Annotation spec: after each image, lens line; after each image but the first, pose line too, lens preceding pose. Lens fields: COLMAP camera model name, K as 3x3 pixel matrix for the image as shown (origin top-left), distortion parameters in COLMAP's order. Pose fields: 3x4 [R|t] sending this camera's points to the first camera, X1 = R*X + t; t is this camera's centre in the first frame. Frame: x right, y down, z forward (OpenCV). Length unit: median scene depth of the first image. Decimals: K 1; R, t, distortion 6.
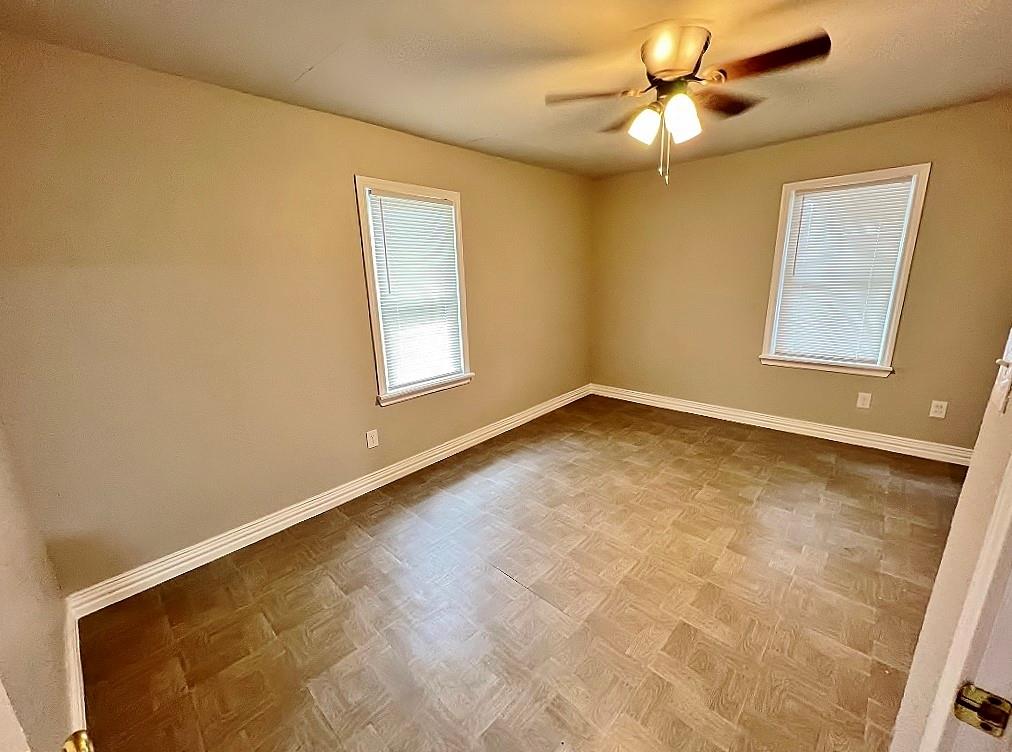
lens RADIAL K [[403.6, 0, 506.0], [0, 403.6, 376.0], [0, 0, 1]] dist [-0.002575, -0.000263]
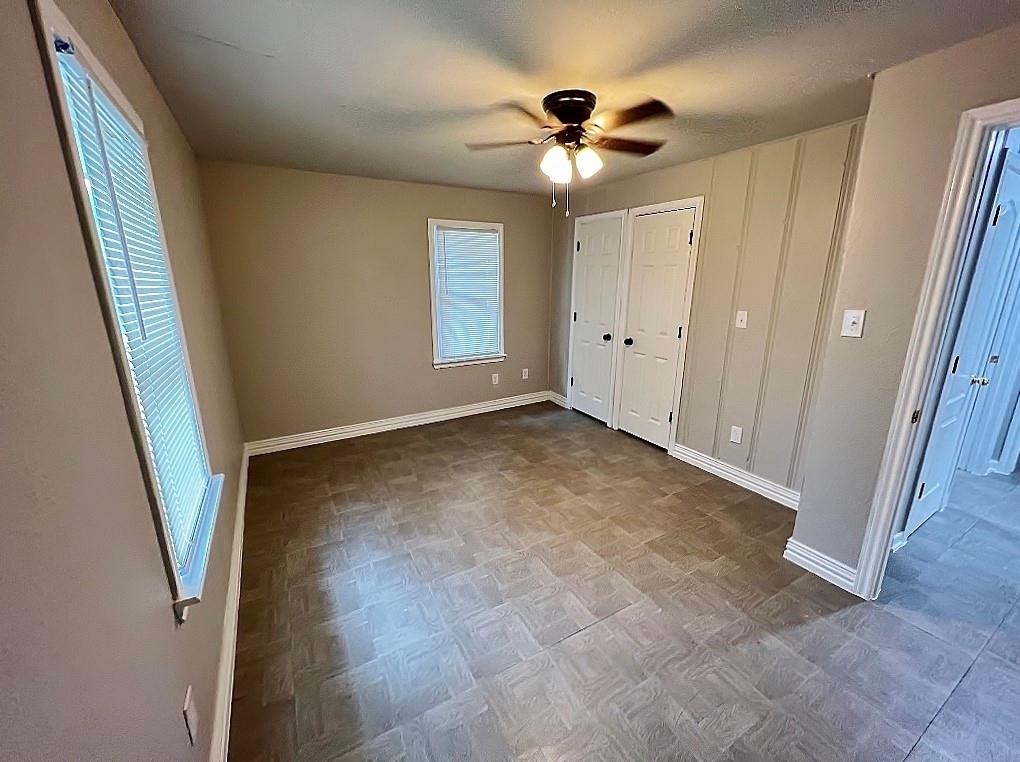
lens RADIAL K [[406.6, 0, 510.0], [0, 406.6, 381.0], [0, 0, 1]] dist [-0.001684, -0.000327]
pose [[0.290819, -0.200555, 0.935522, -0.478554], [0.230389, 0.963692, 0.134974, -0.119551], [-0.928625, 0.176281, 0.326466, 0.472204]]
